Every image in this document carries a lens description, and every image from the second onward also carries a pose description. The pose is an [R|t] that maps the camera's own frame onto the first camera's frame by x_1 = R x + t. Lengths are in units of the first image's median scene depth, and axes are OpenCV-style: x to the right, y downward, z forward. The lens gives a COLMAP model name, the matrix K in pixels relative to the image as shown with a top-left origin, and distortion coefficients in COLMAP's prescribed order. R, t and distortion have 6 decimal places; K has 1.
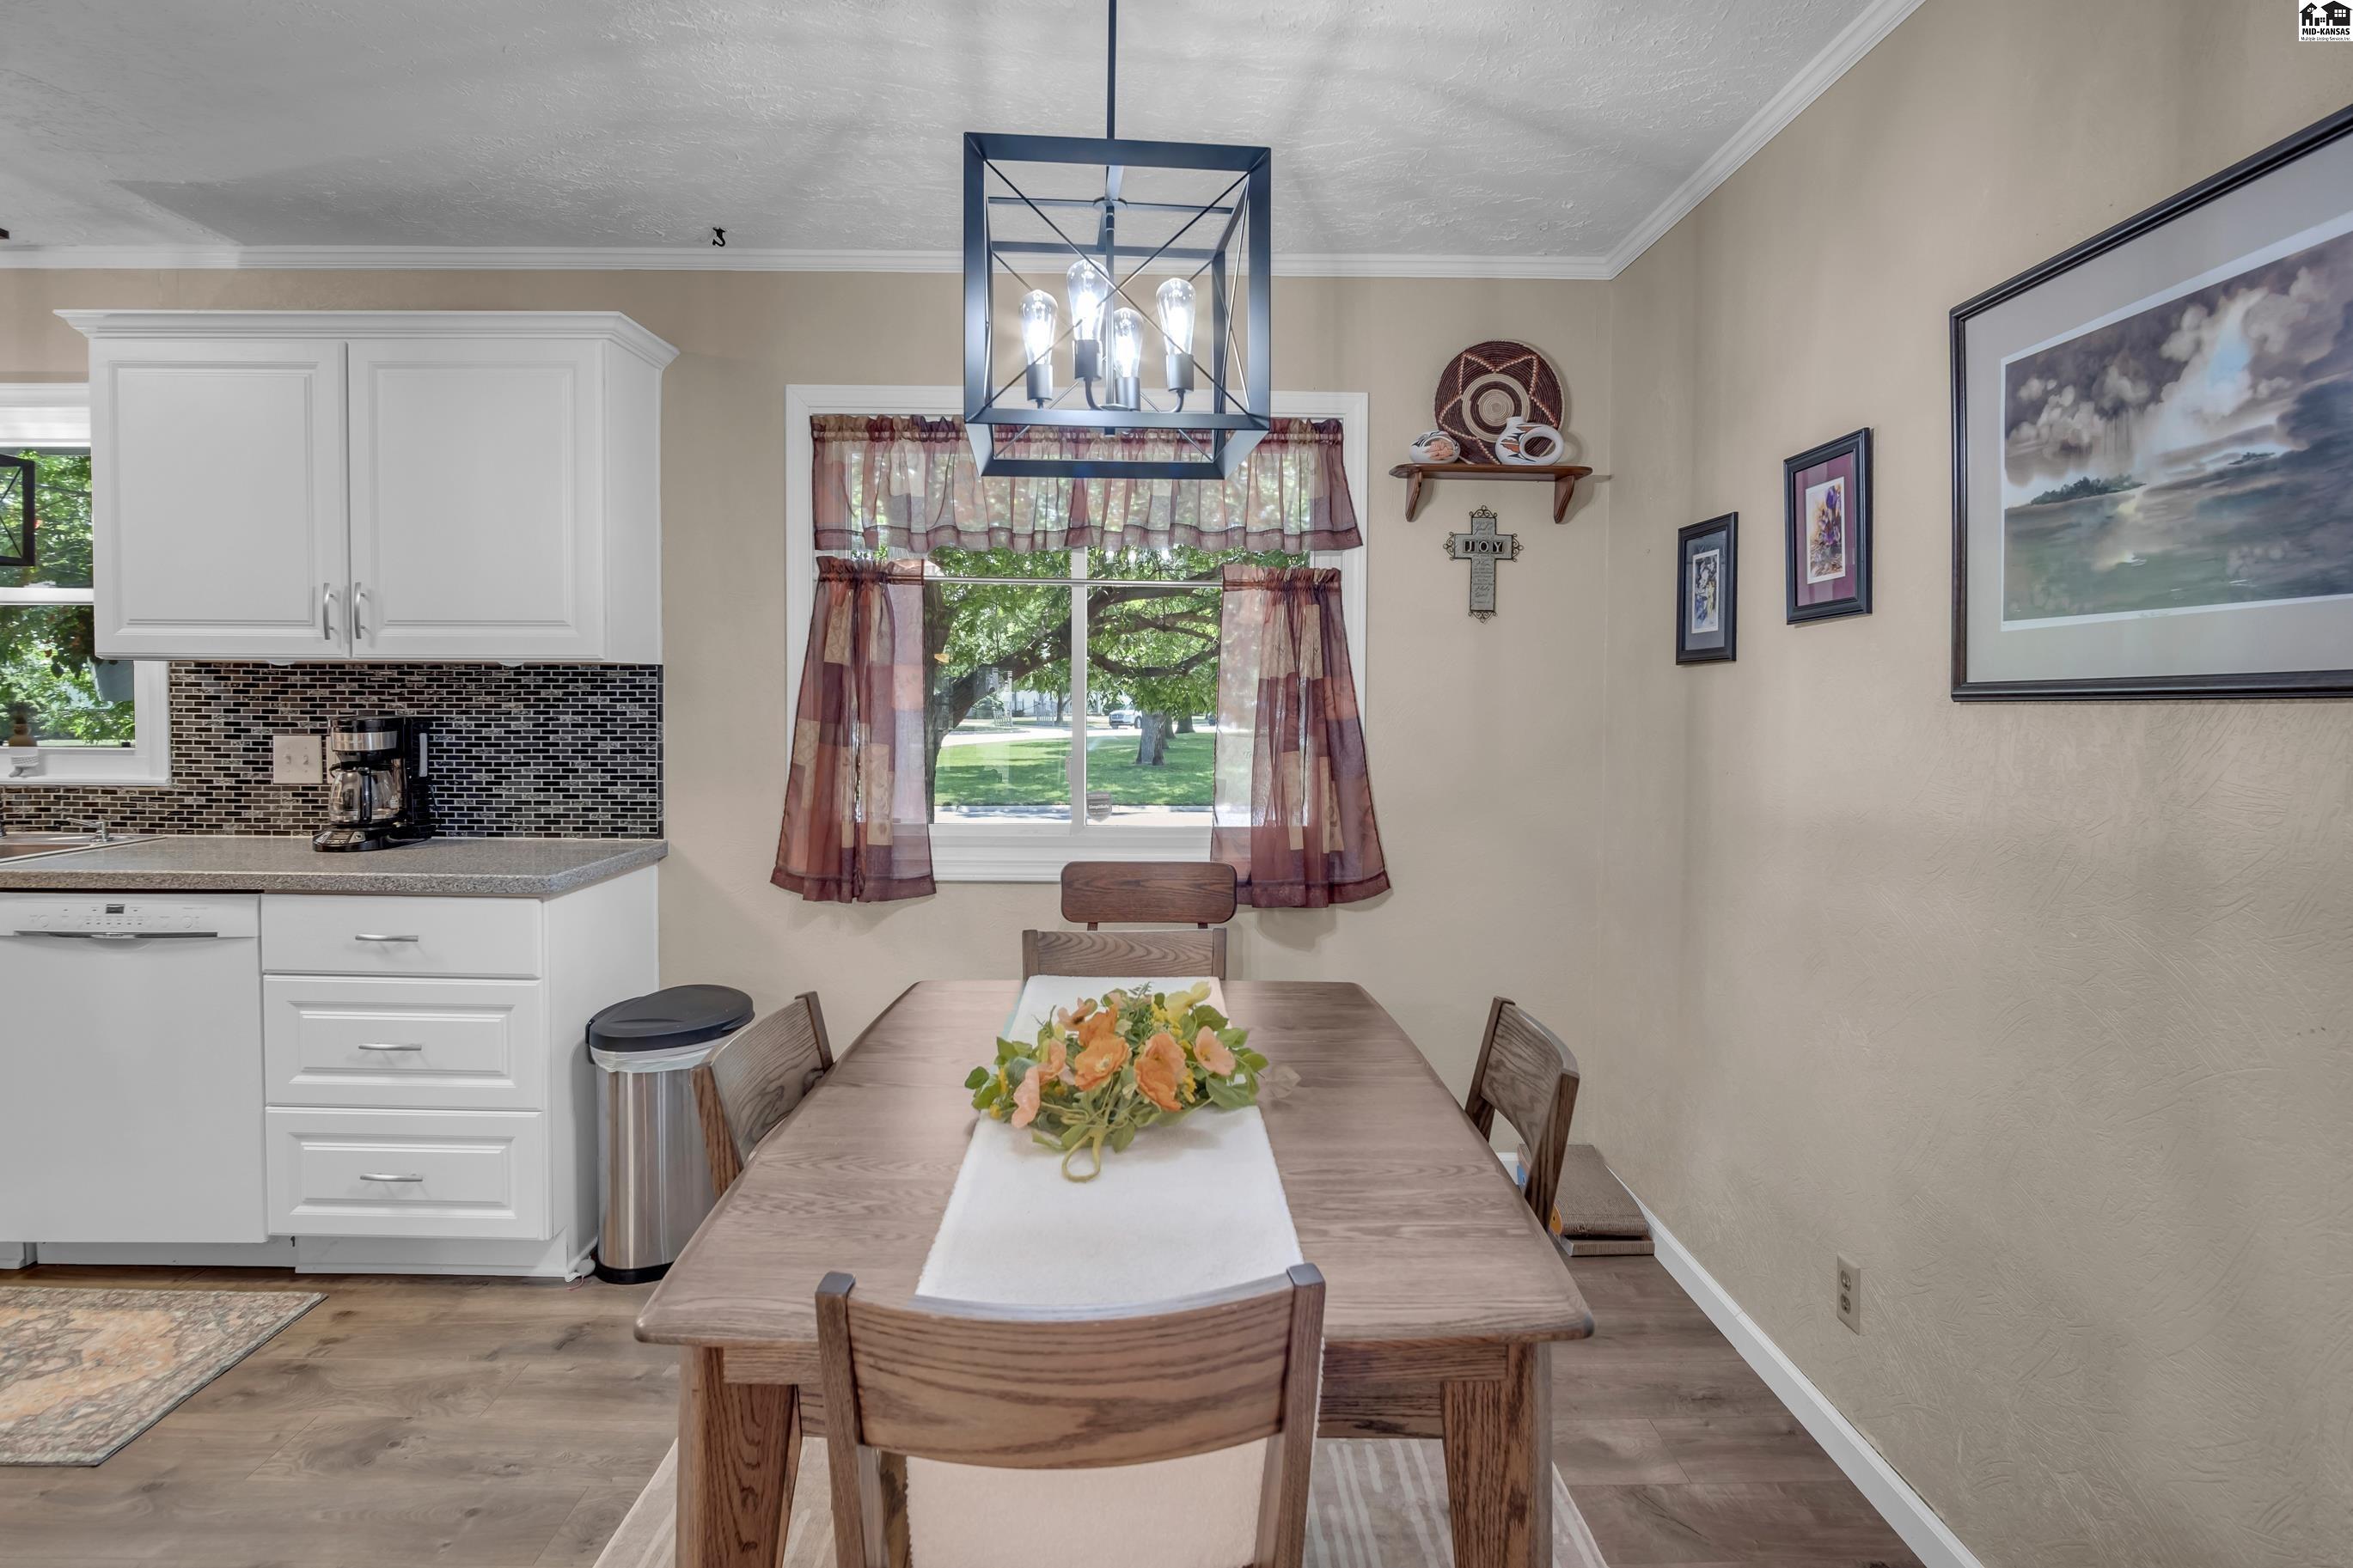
lens RADIAL K [[1267.6, 0, 1199.0], [0, 1267.6, 747.5], [0, 0, 1]] dist [-0.029766, 0.008560]
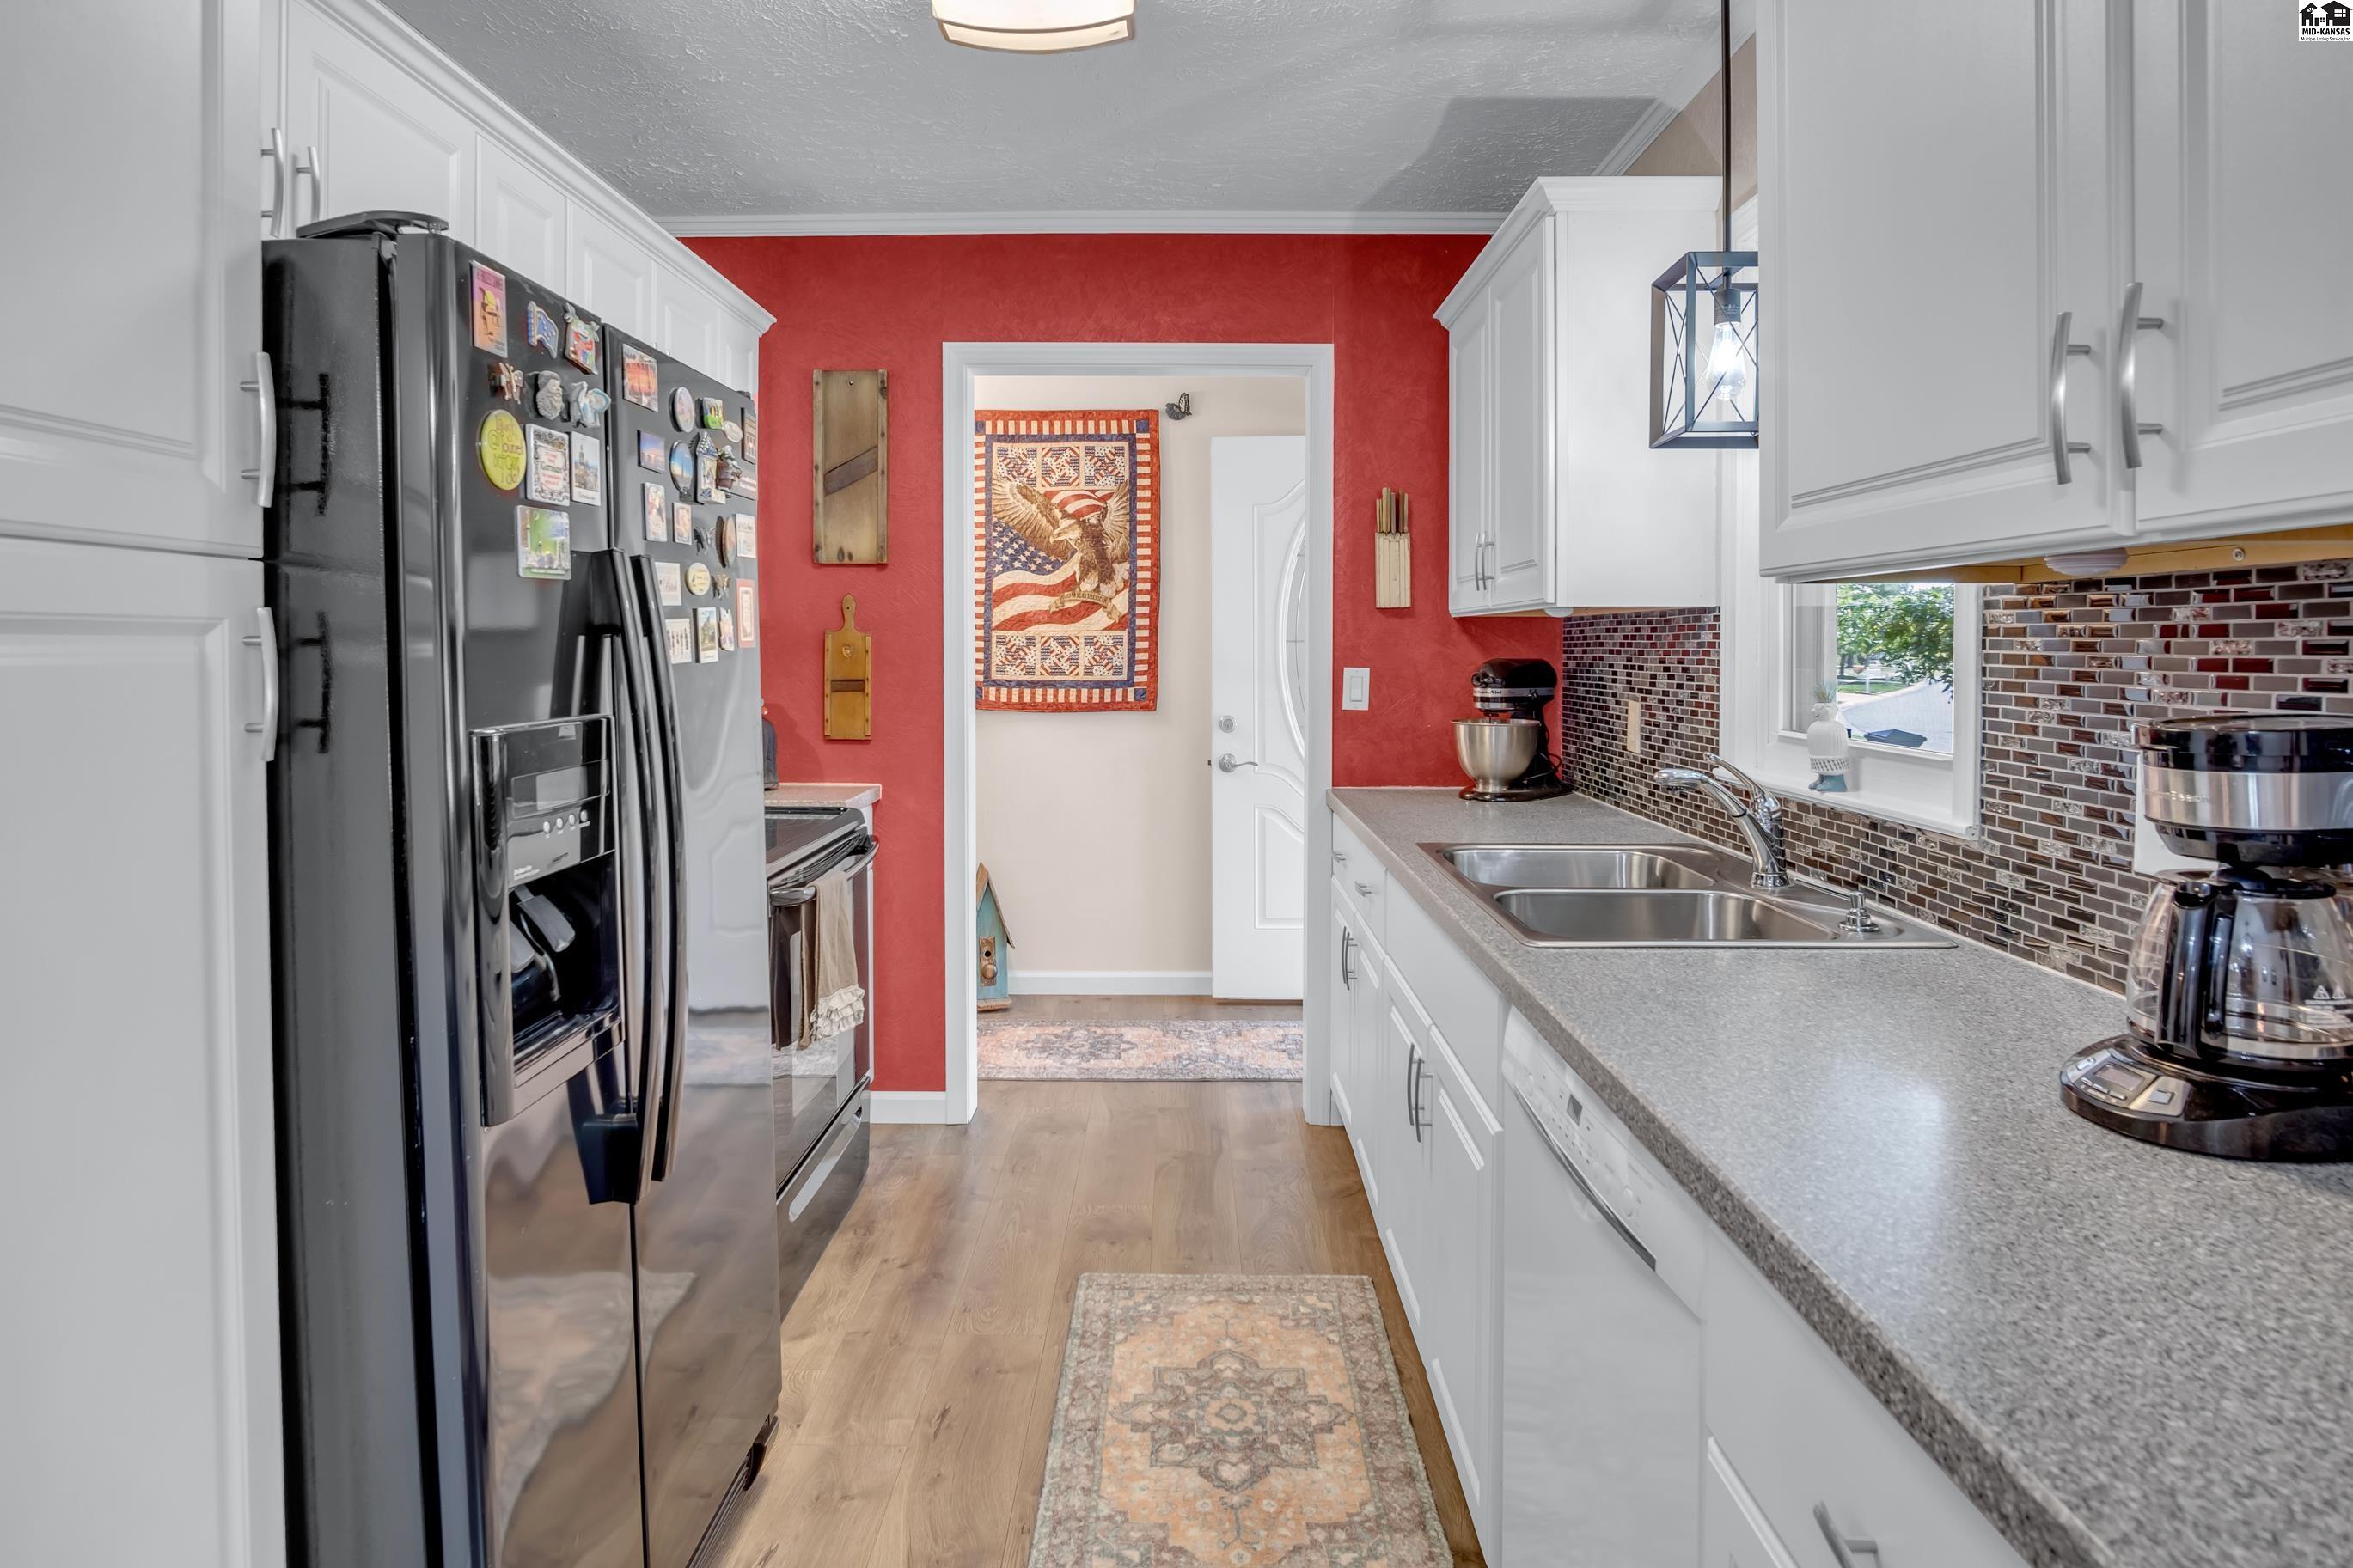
lens RADIAL K [[1267.6, 0, 1150.8], [0, 1267.6, 675.3], [0, 0, 1]] dist [-0.029766, 0.008560]
pose [[-0.063023, 0.013203, -0.997925, -0.313669], [-0.041471, 0.999014, 0.015837, -0.028379], [0.997150, 0.042383, -0.062413, 0.701405]]
